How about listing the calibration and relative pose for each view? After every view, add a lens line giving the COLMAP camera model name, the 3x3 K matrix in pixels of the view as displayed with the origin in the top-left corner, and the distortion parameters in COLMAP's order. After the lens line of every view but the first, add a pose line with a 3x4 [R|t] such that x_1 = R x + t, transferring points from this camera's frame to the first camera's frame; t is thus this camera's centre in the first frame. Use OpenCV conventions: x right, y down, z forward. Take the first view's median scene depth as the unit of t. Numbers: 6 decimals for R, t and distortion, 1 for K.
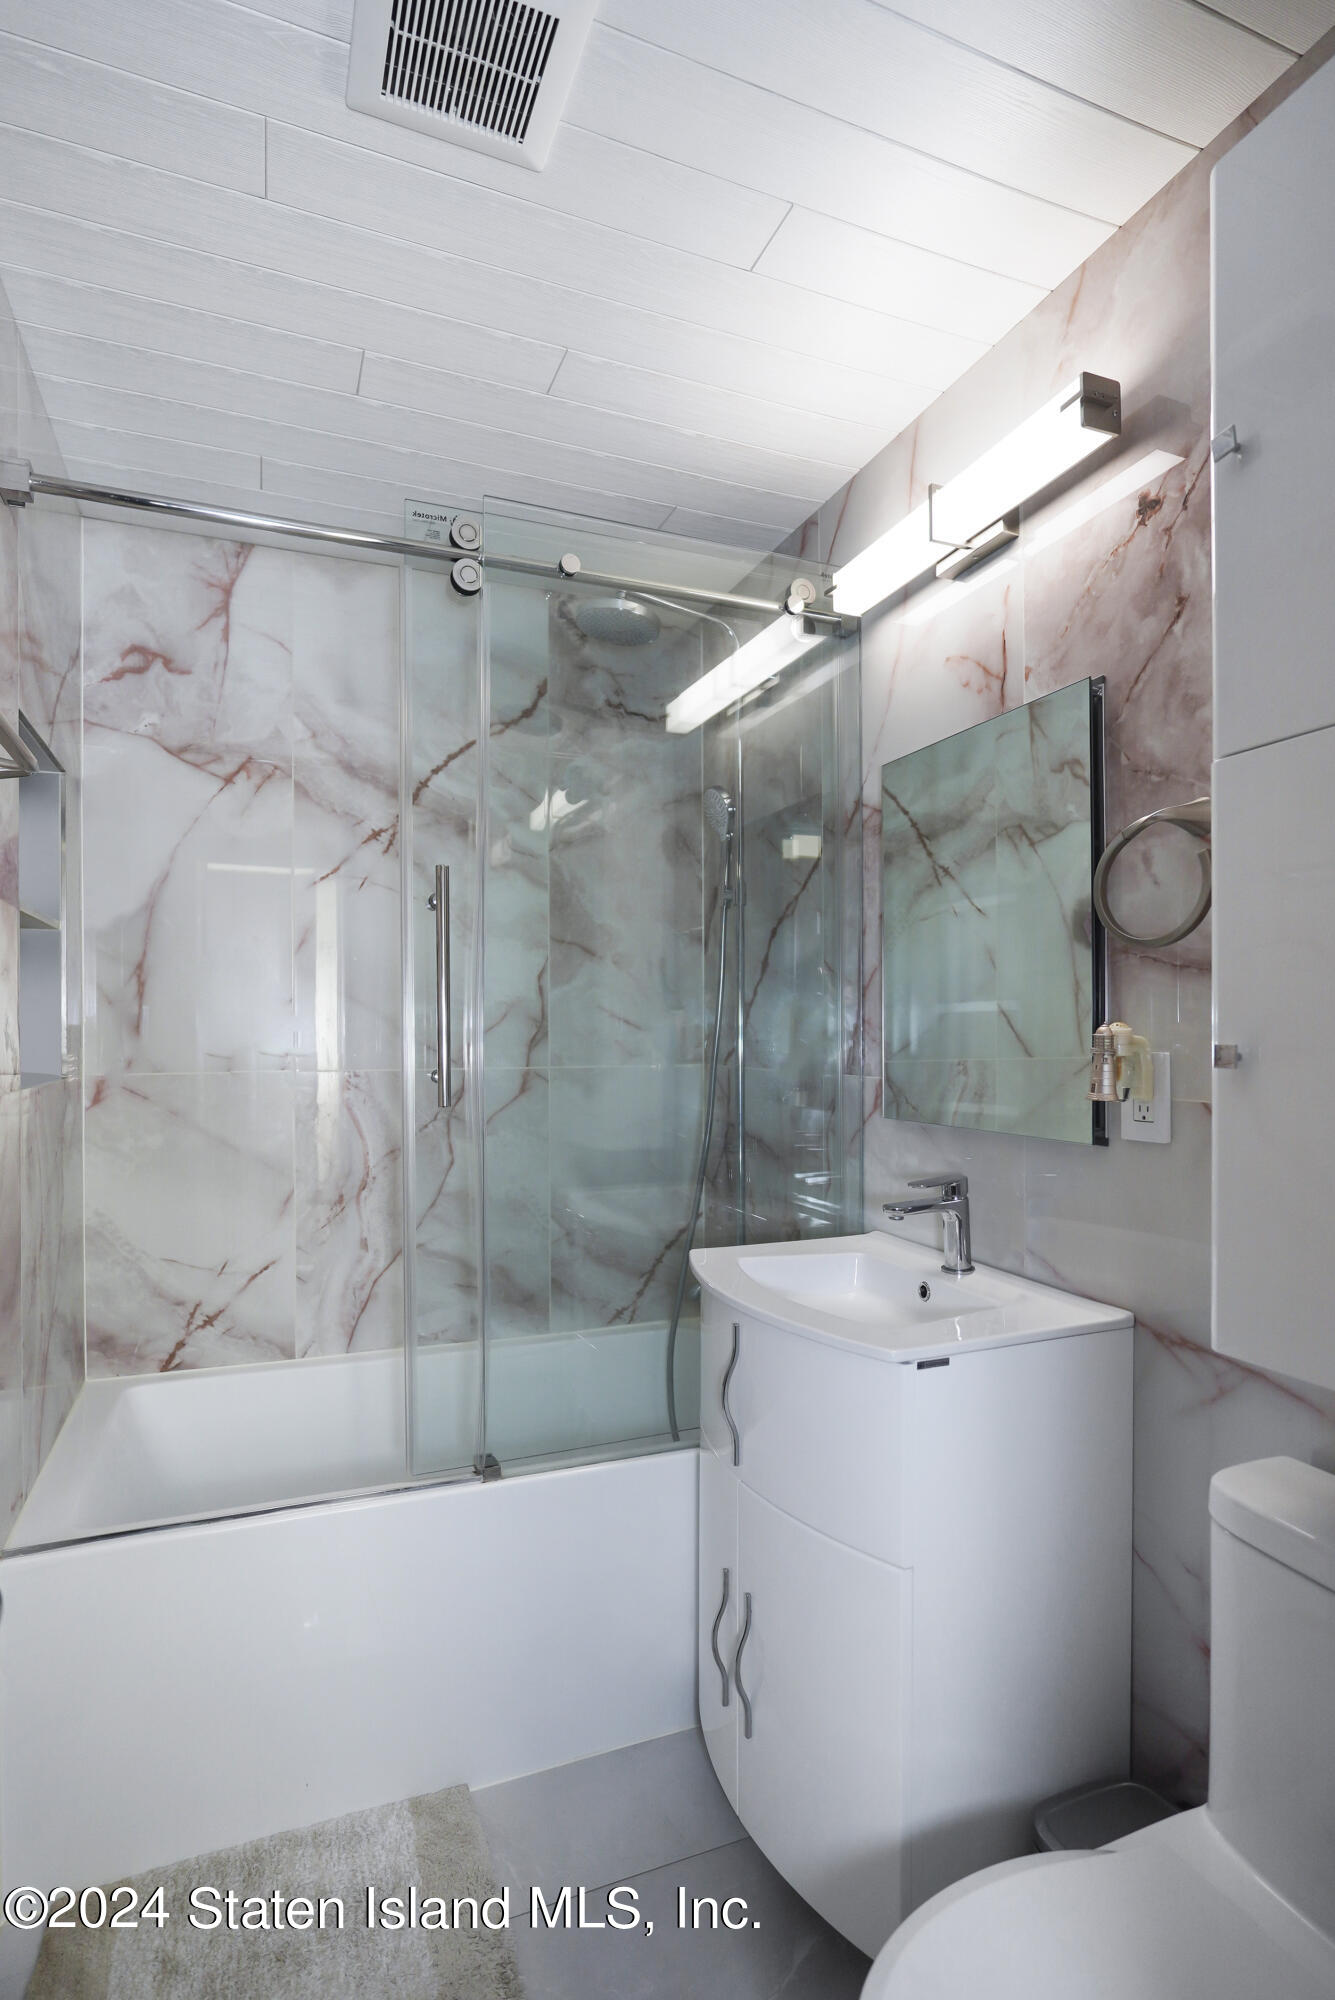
lens RADIAL K [[1027.6, 0, 666.1], [0, 1027.6, 1016.9], [0, 0, 1]] dist [-0.023028, 0.003496]
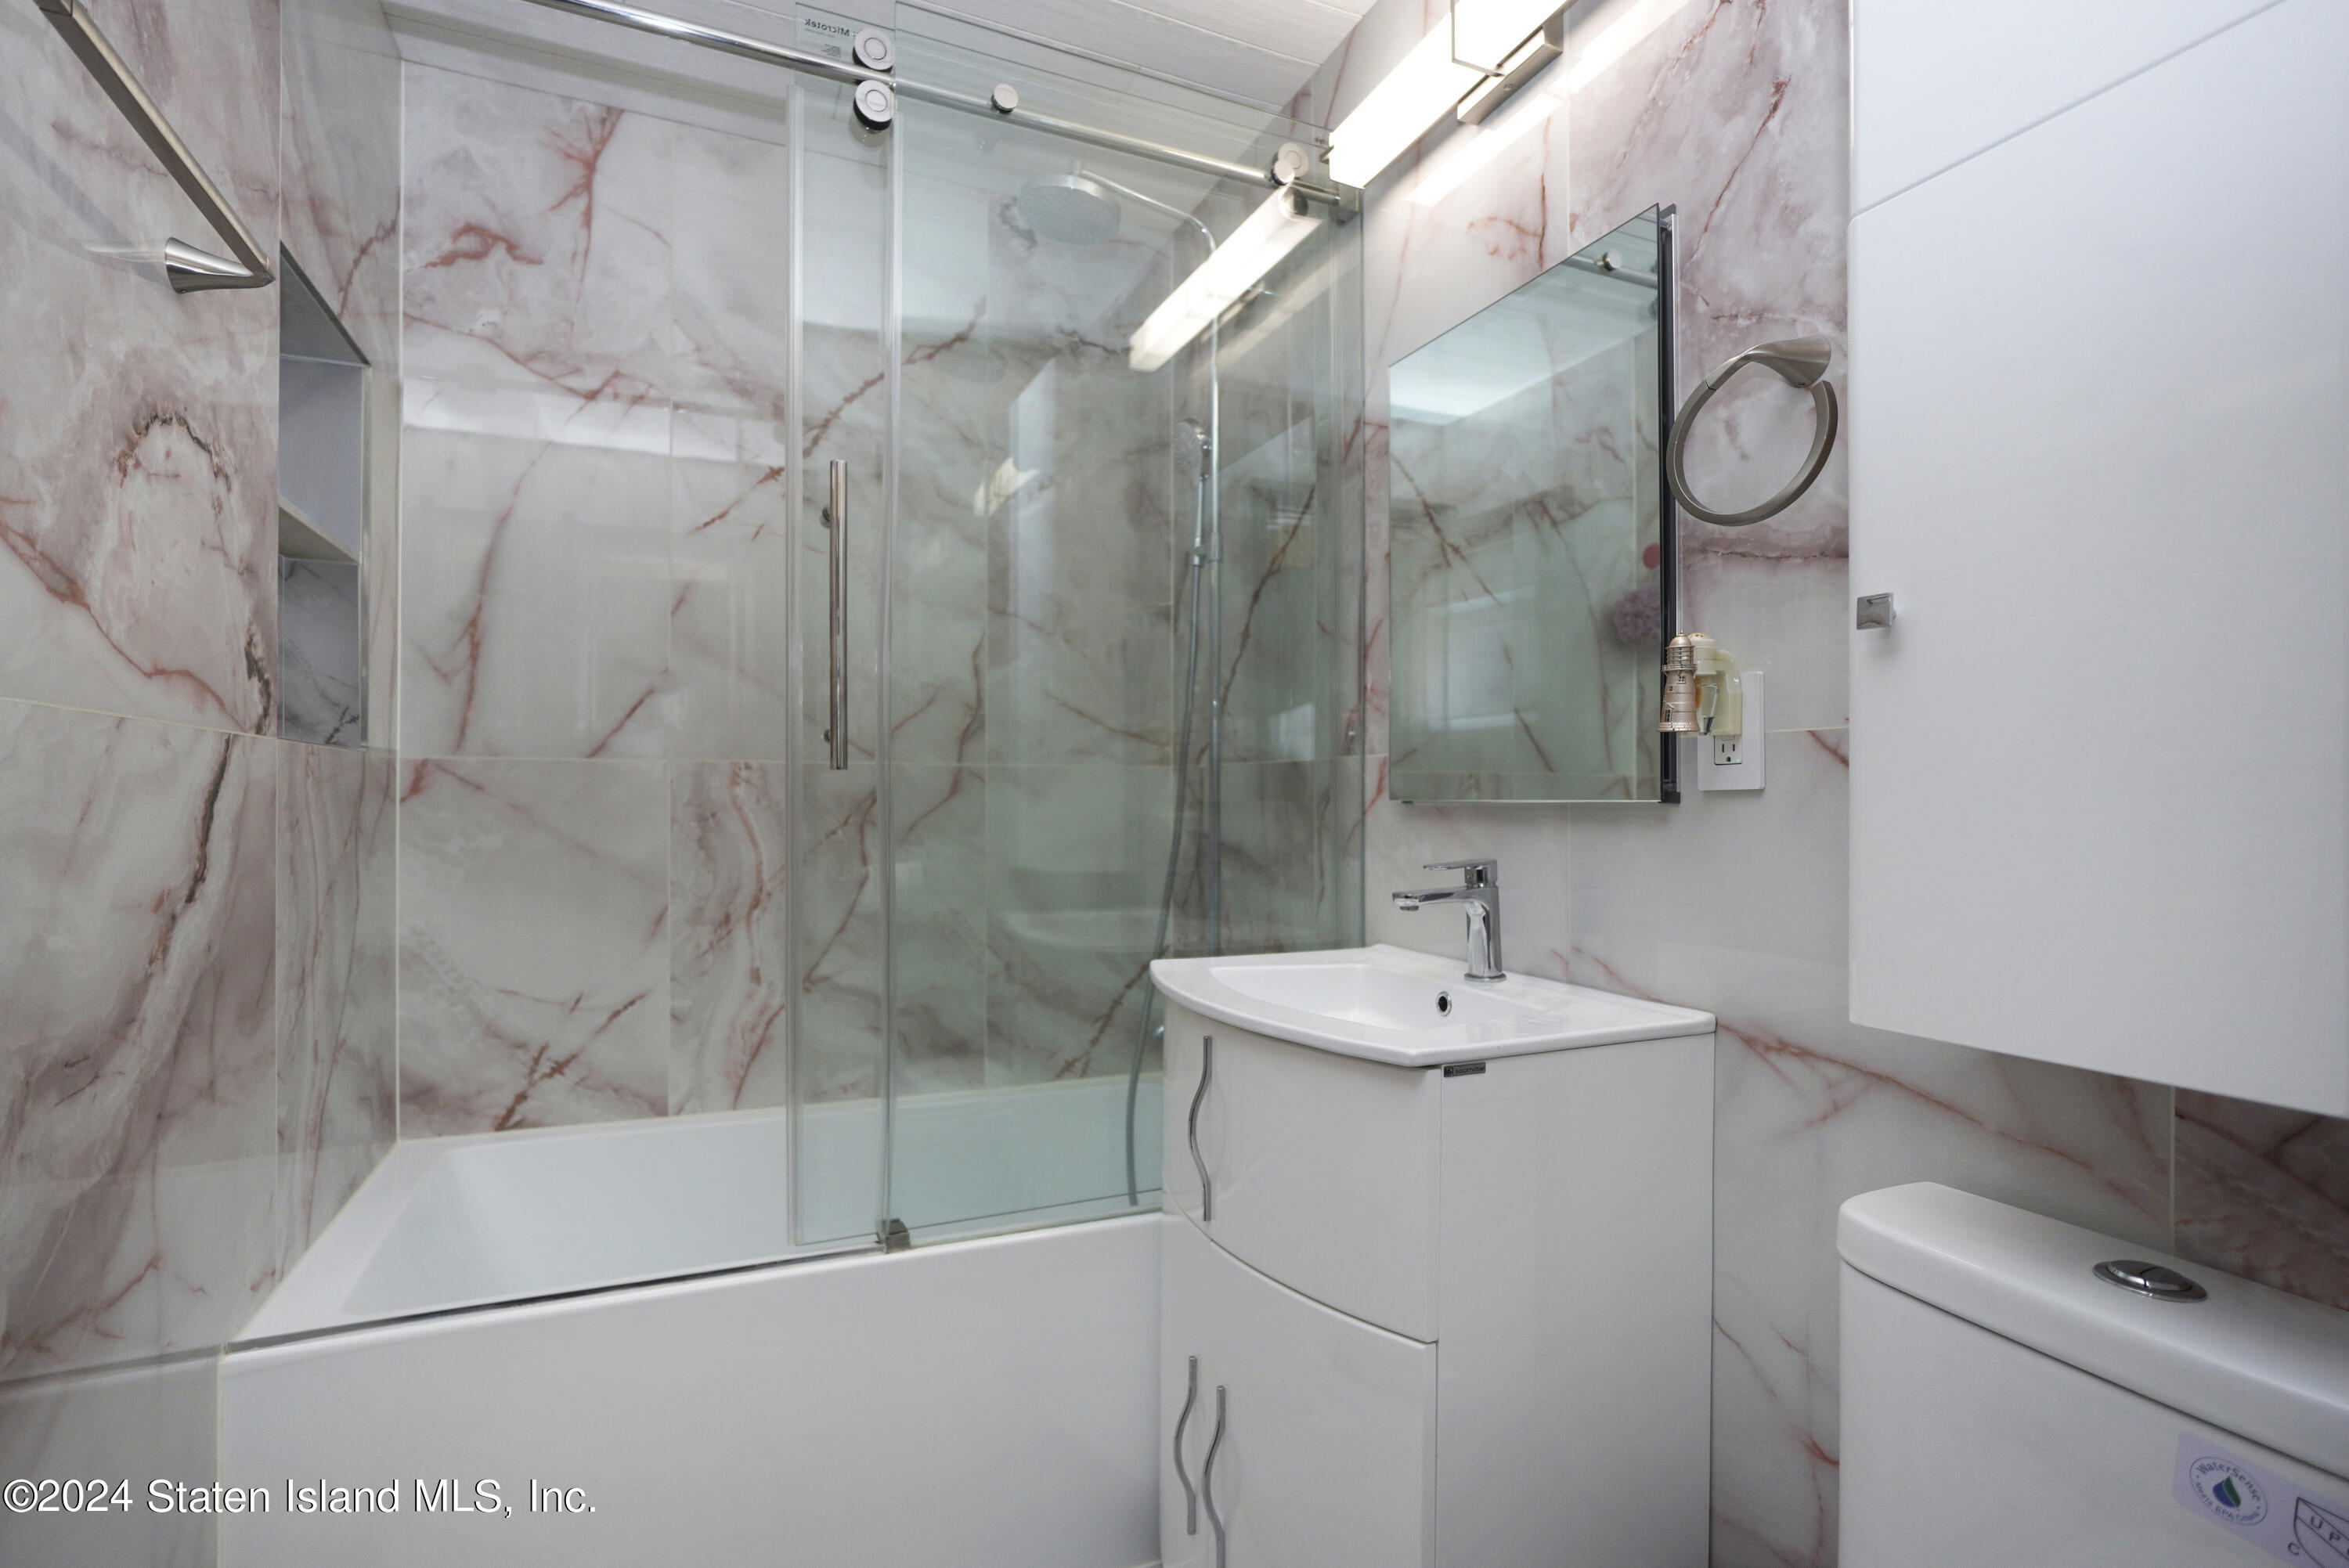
lens RADIAL K [[1100.8, 0, 1177.6], [0, 1100.8, 784.7], [0, 0, 1]] dist [-0.020313, 0.008406]
pose [[0.999374, 0.005001, 0.035033, 0.012225], [-0.004436, 0.999859, -0.016186, 0.094777], [-0.035109, 0.016020, 0.999255, 0.126633]]
